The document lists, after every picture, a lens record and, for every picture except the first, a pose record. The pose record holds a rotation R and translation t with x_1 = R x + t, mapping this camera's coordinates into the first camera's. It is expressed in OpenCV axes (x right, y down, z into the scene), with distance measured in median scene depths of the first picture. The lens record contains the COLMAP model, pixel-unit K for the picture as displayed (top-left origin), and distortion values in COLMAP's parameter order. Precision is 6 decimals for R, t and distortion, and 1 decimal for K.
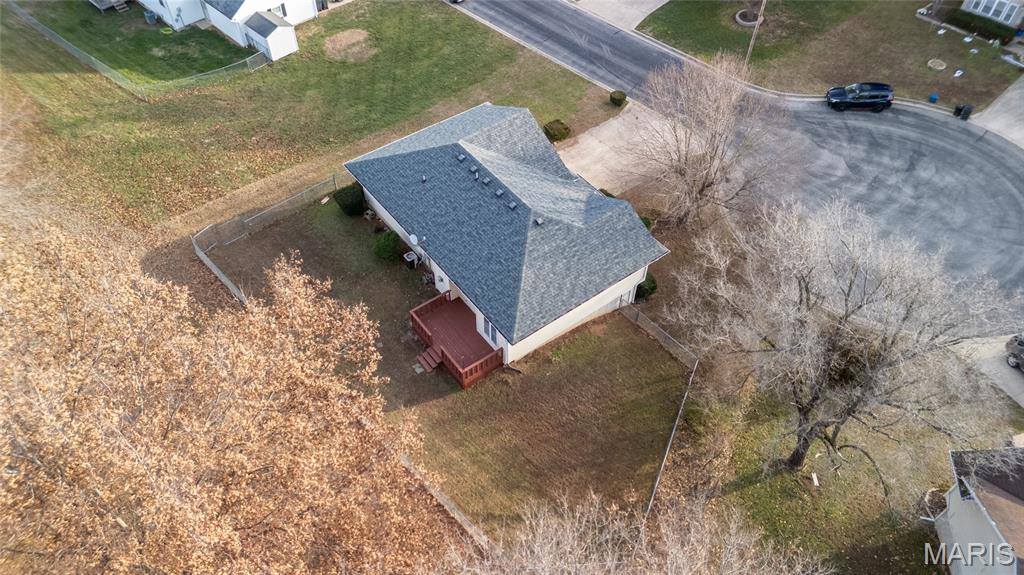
lens RADIAL K [[755.3, 0, 513.0], [0, 755.3, 282.5], [0, 0, 1]] dist [0.070345, -0.060890]
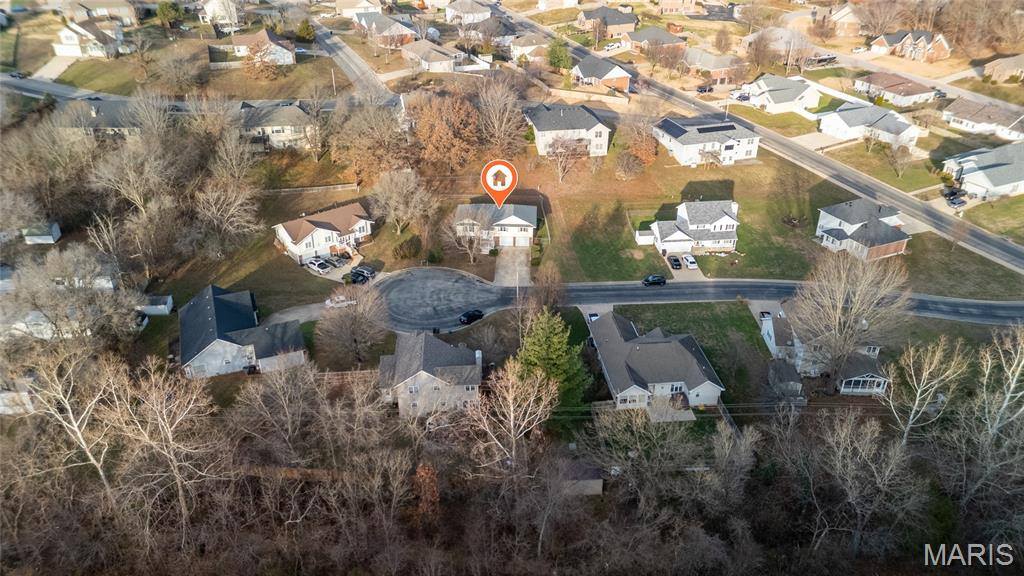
lens RADIAL K [[755.3, 0, 513.8], [0, 755.3, 285.5], [0, 0, 1]] dist [0.070345, -0.060890]
pose [[-0.628843, 0.370779, -0.683432, 2.087938], [-0.591003, 0.343229, 0.730007, -2.214874], [0.505244, 0.862970, 0.003294, 1.082661]]
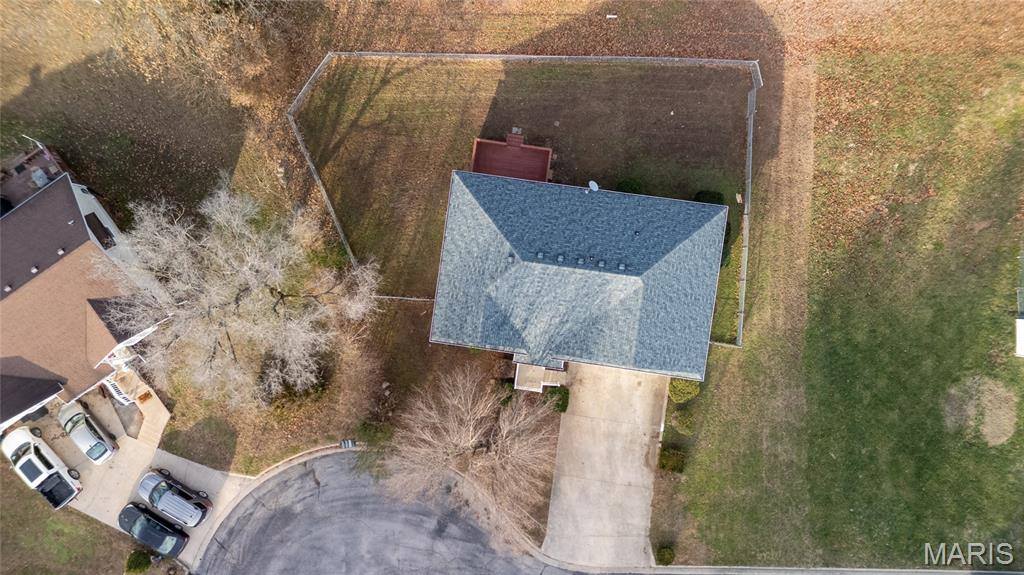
lens RADIAL K [[755.3, 0, 513.7], [0, 755.3, 289.4], [0, 0, 1]] dist [0.070345, -0.060890]
pose [[-0.704825, 0.709237, 0.014272, 0.035377], [-0.520288, -0.530518, 0.669217, -0.642815], [0.482205, 0.464255, 0.742930, 0.137053]]
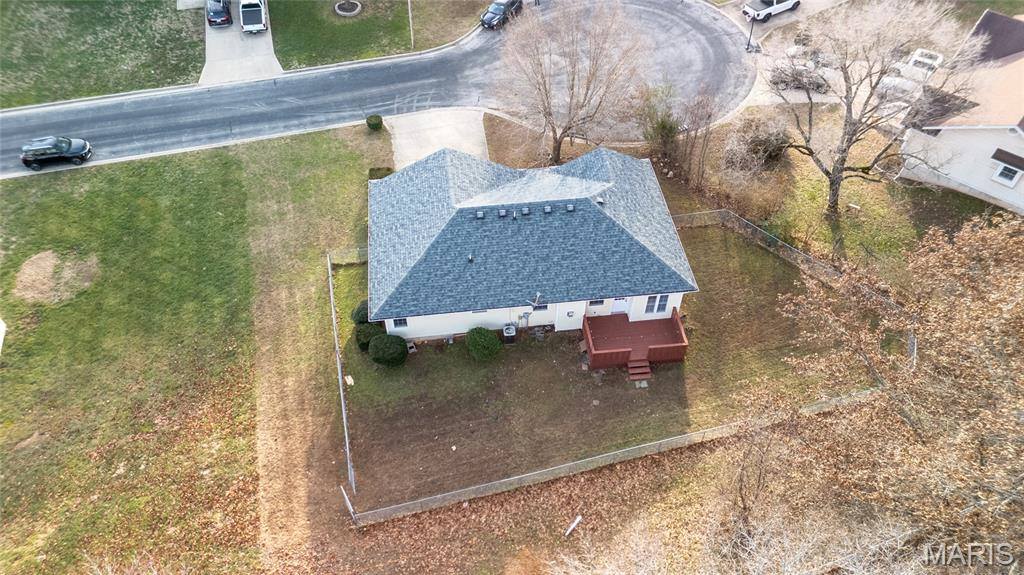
lens RADIAL K [[755.3, 0, 509.3], [0, 755.3, 282.6], [0, 0, 1]] dist [0.070345, -0.060890]
pose [[0.500353, -0.654004, 0.567385, -0.510273], [0.651271, 0.716099, 0.251093, -0.253905], [-0.570520, 0.243886, 0.784236, 0.215364]]
